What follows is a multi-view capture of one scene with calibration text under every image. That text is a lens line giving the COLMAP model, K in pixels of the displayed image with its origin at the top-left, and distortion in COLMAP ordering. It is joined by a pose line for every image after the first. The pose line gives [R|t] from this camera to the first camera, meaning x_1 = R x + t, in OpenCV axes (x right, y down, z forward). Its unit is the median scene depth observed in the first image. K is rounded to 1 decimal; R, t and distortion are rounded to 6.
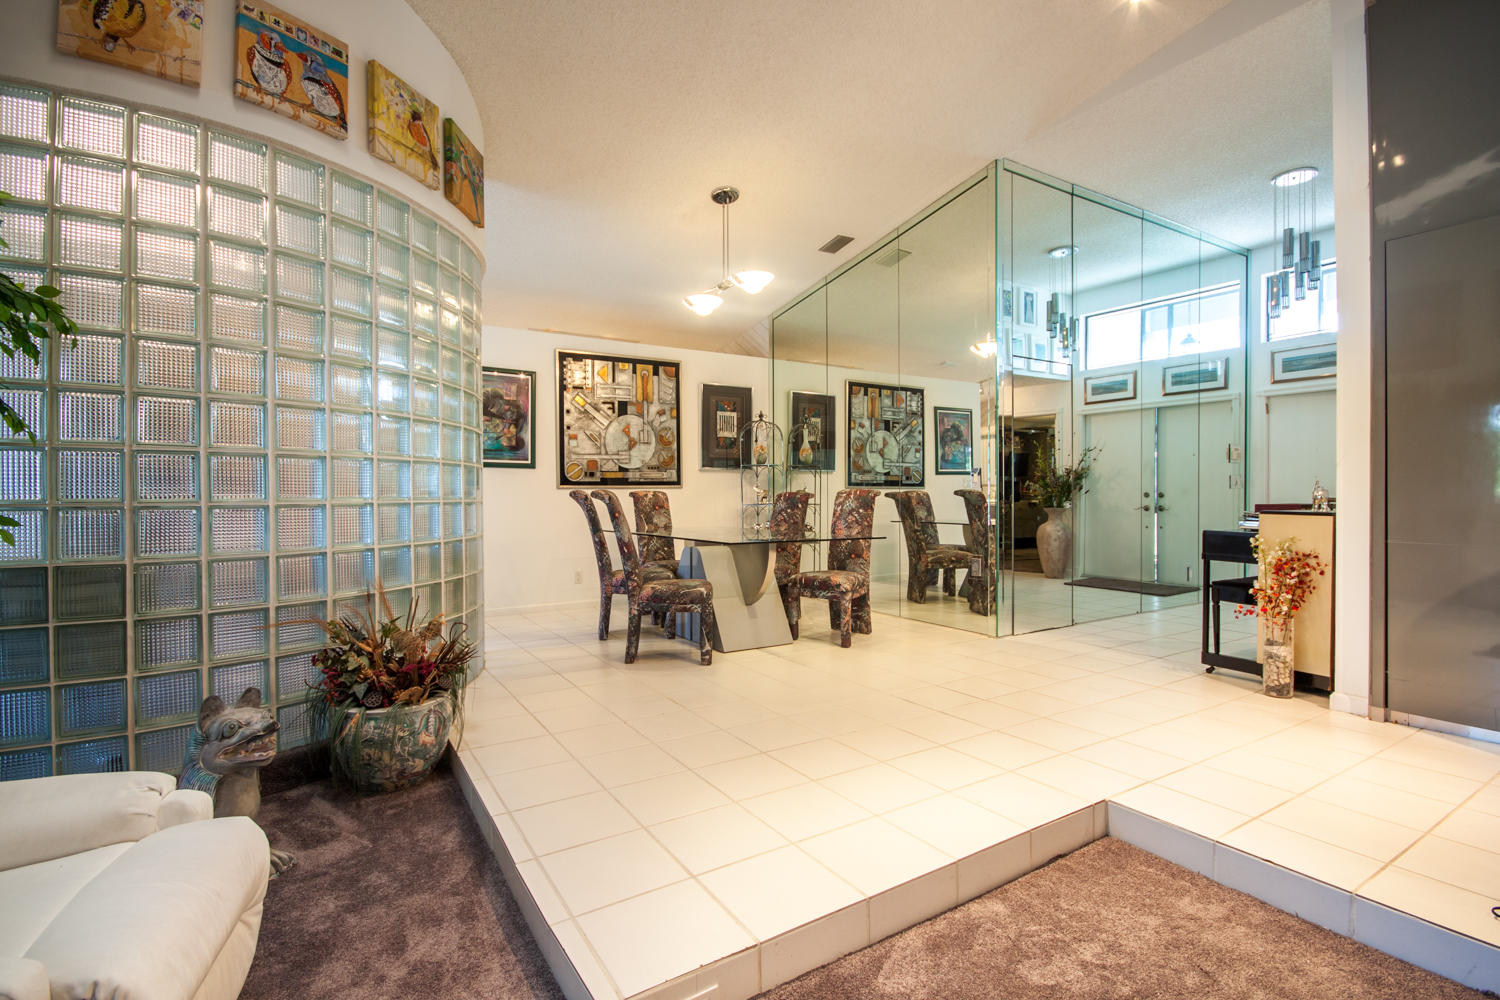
lens RADIAL K [[691.3, 0, 747.3], [0, 691.3, 494.6], [0, 0, 1]] dist [0.001489, -0.011211]
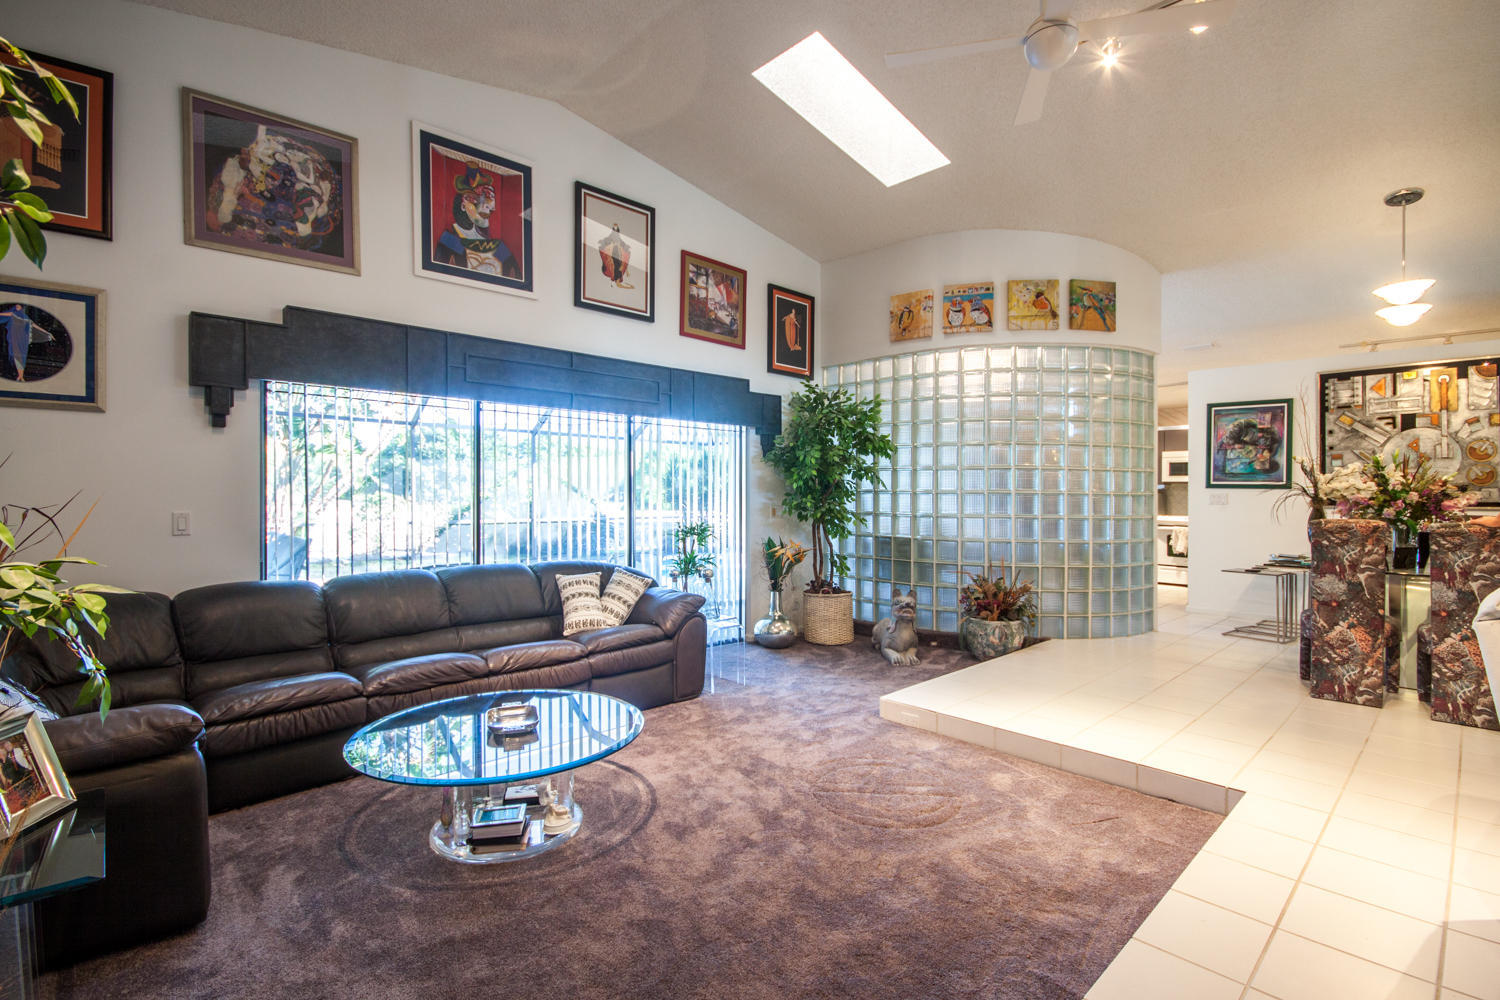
lens RADIAL K [[691.3, 0, 747.3], [0, 691.3, 494.6], [0, 0, 1]] dist [0.001489, -0.011211]
pose [[0.187969, 0.009081, -0.982133, 0.565757], [-0.012547, 0.999898, 0.006844, -0.025535], [0.982095, 0.011037, 0.188064, -0.022118]]
